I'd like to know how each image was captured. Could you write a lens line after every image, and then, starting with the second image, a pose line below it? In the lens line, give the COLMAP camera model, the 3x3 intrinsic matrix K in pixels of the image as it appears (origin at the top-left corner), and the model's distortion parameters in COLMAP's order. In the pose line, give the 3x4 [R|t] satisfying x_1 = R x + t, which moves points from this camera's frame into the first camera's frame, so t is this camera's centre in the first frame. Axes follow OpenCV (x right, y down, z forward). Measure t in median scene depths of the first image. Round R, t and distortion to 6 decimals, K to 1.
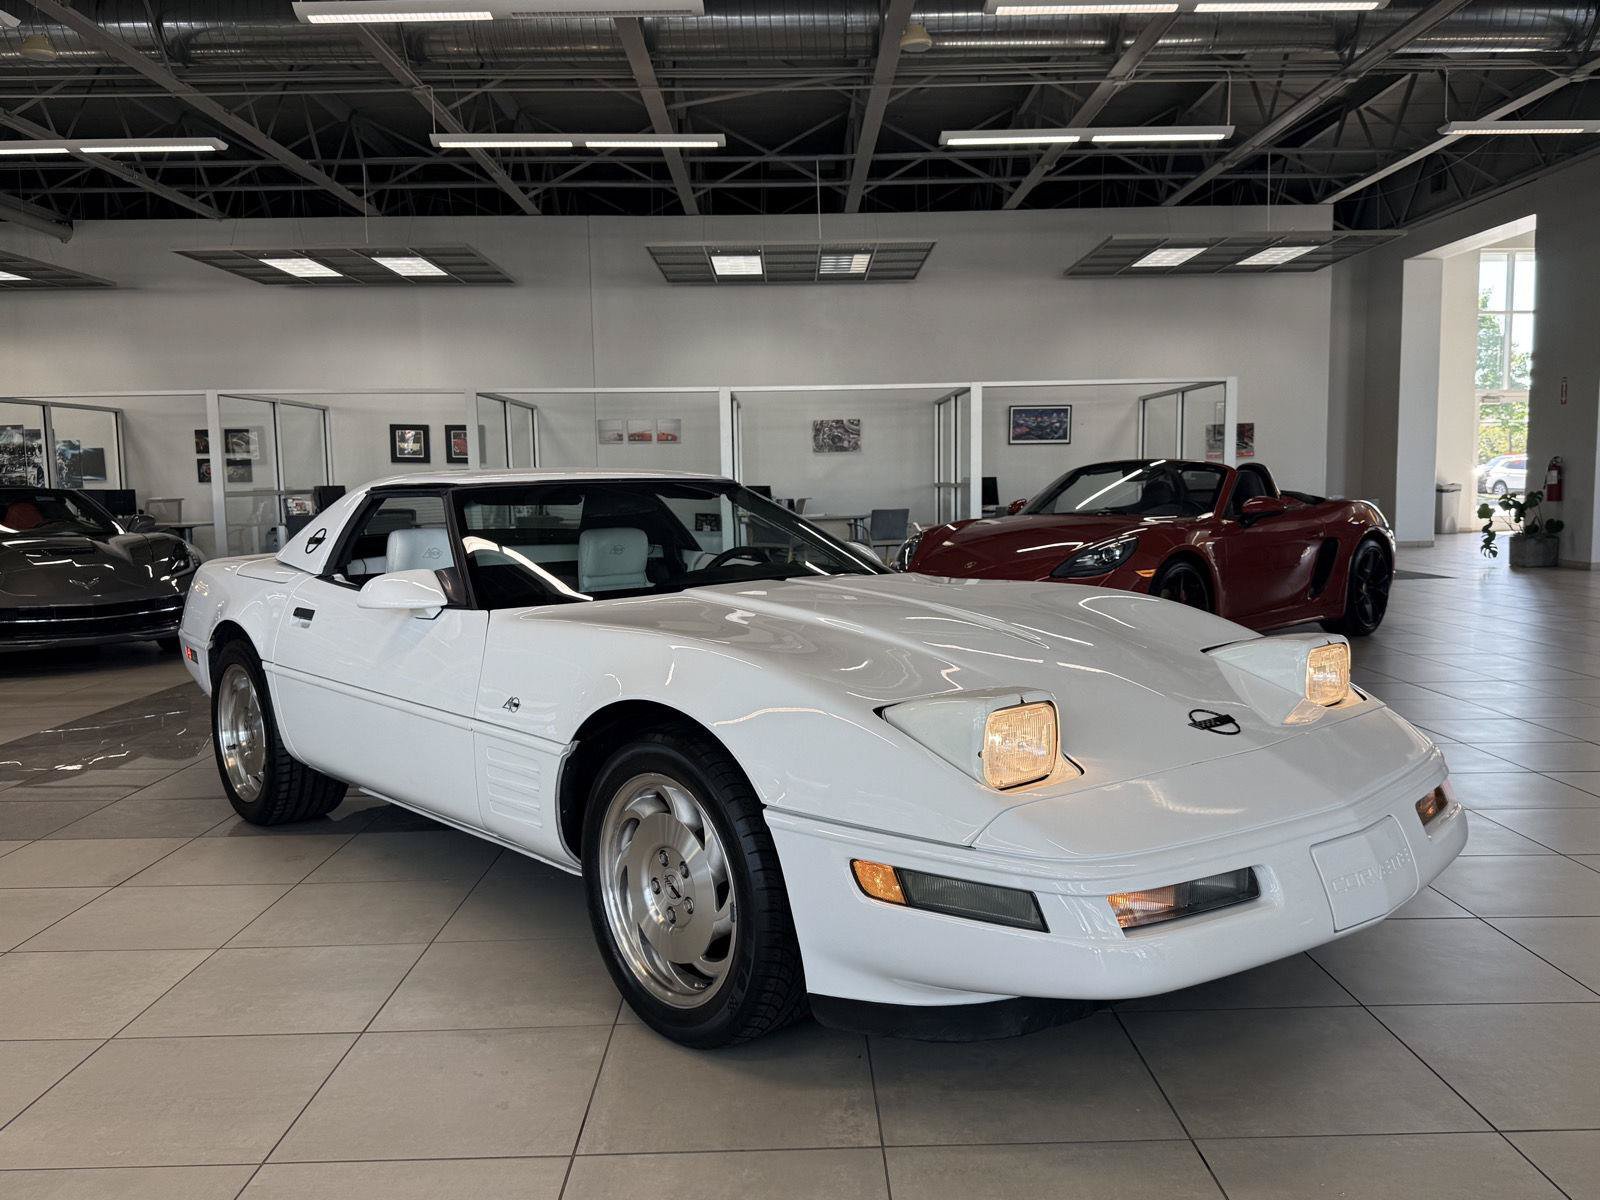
lens RADIAL K [[1298.3, 0, 802.7], [0, 1298.3, 607.2], [0, 0, 1]] dist [0.043618, -0.062004]
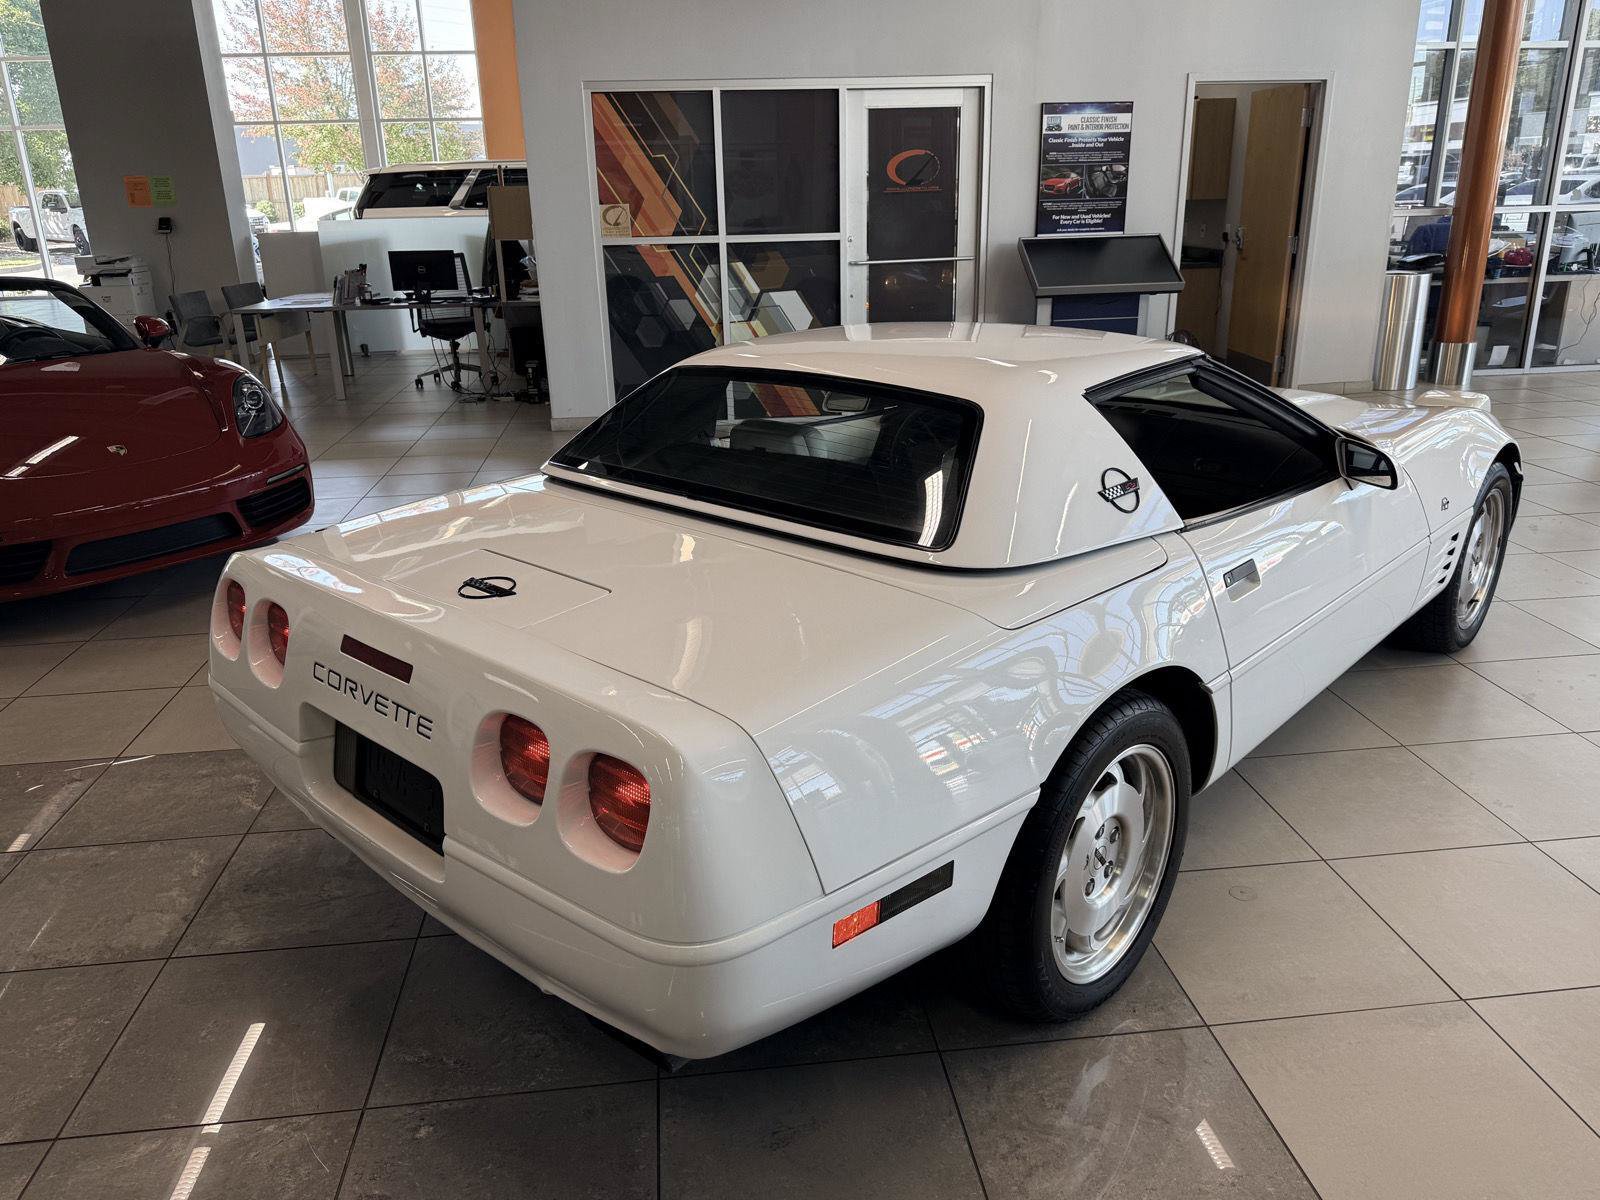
lens RADIAL K [[1188.7, 0, 799.0], [0, 1188.7, 617.5], [0, 0, 1]] dist [0.031498, -0.039348]
pose [[-0.111303, -0.317001, 0.941871, -0.347263], [0.124606, 0.935829, 0.329693, -0.074092], [-0.985944, 0.154058, -0.064660, 0.467463]]
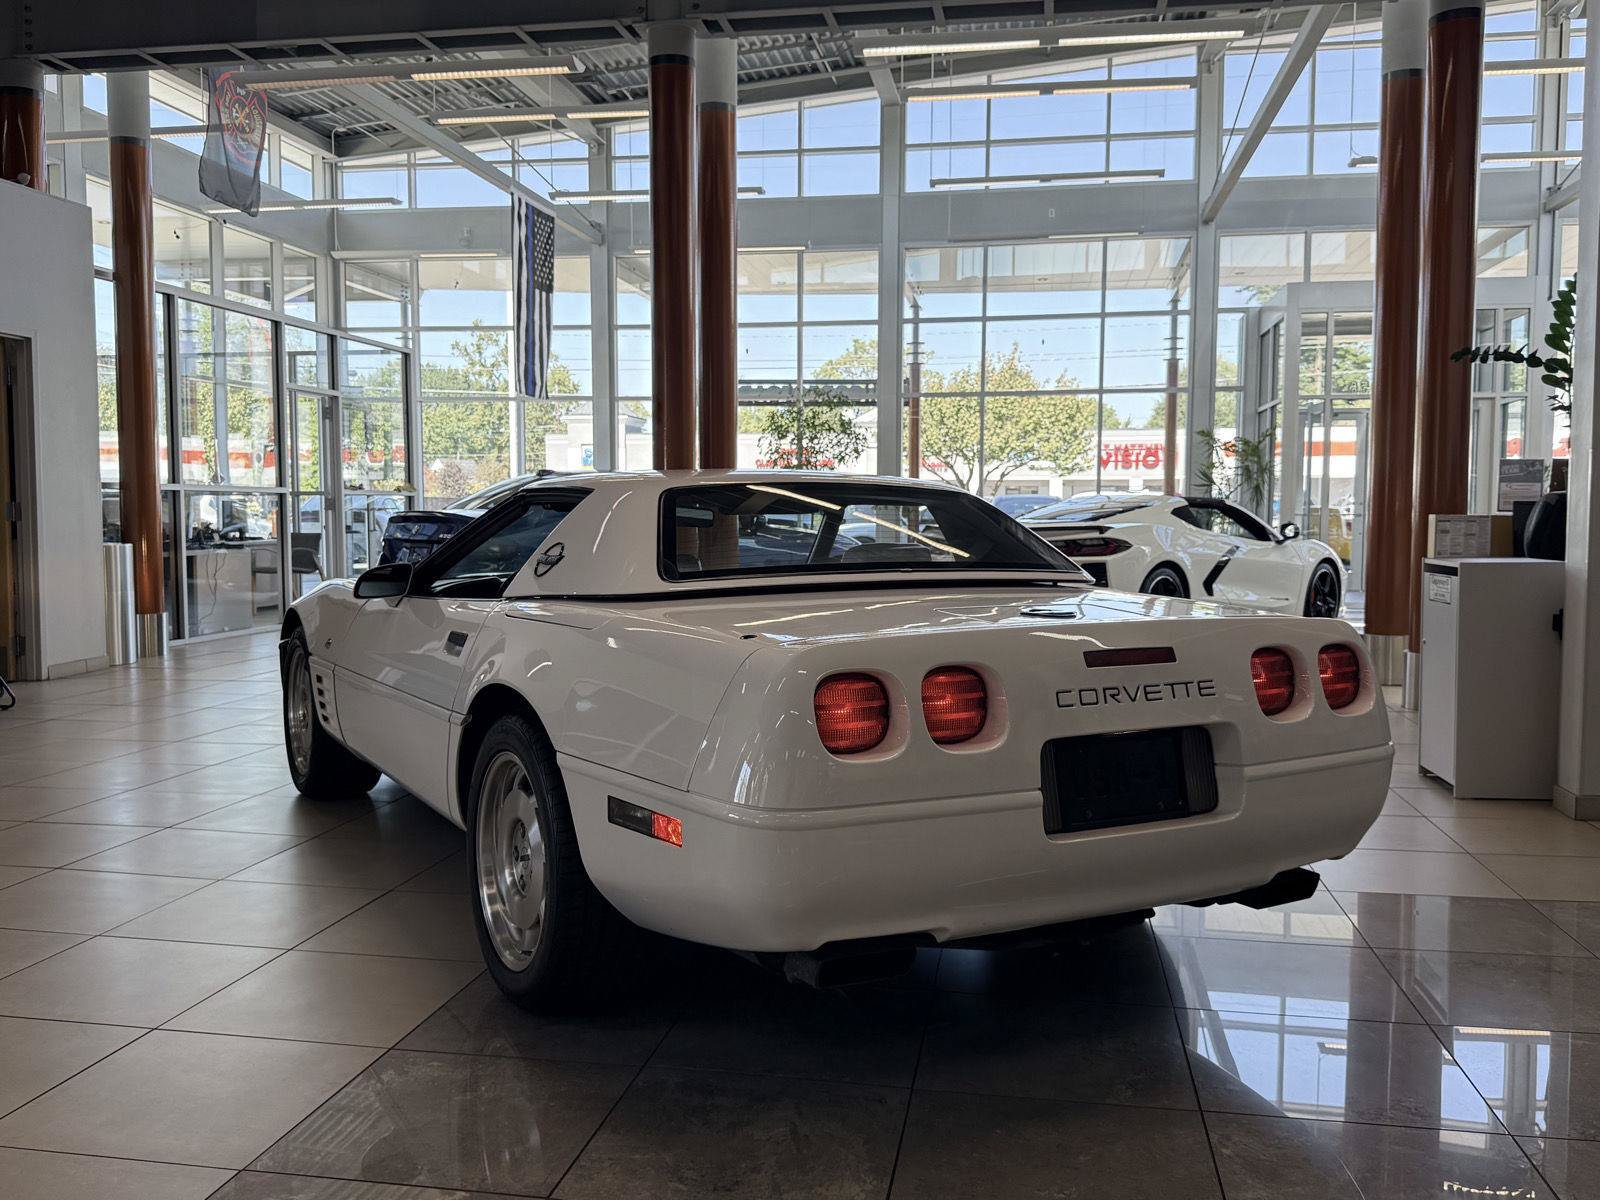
lens RADIAL K [[1369.2, 0, 791.3], [0, 1369.2, 637.0], [0, 0, 1]] dist [0.090138, -0.146131]
pose [[-0.981795, -0.002501, 0.189926, -0.159122], [0.033076, 0.982385, 0.183916, -0.064175], [-0.187041, 0.186850, -0.964418, 0.753139]]
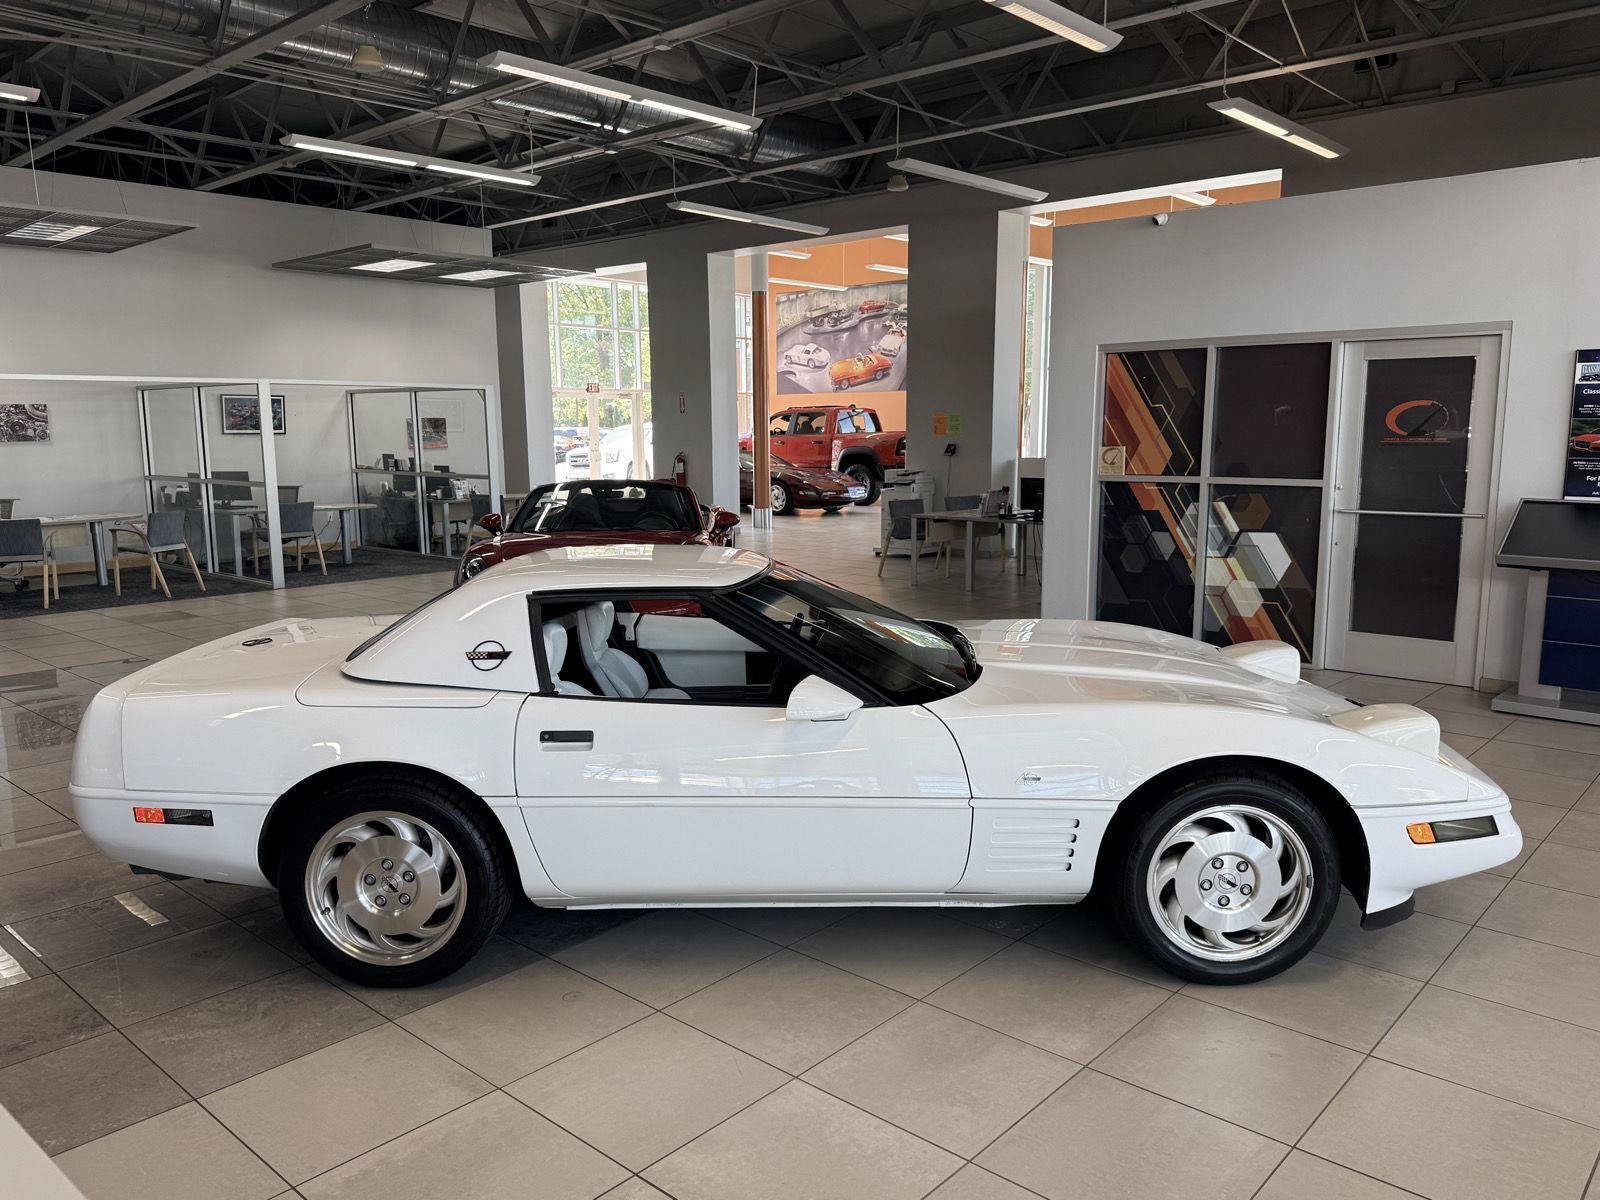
lens RADIAL K [[1188.7, 0, 797.5], [0, 1188.7, 602.3], [0, 0, 1]] dist [0.031498, -0.039348]
pose [[0.676962, -0.100436, 0.729134, -0.324424], [0.069336, 0.994943, 0.072676, -0.052190], [-0.732745, 0.001356, 0.680502, 0.109433]]
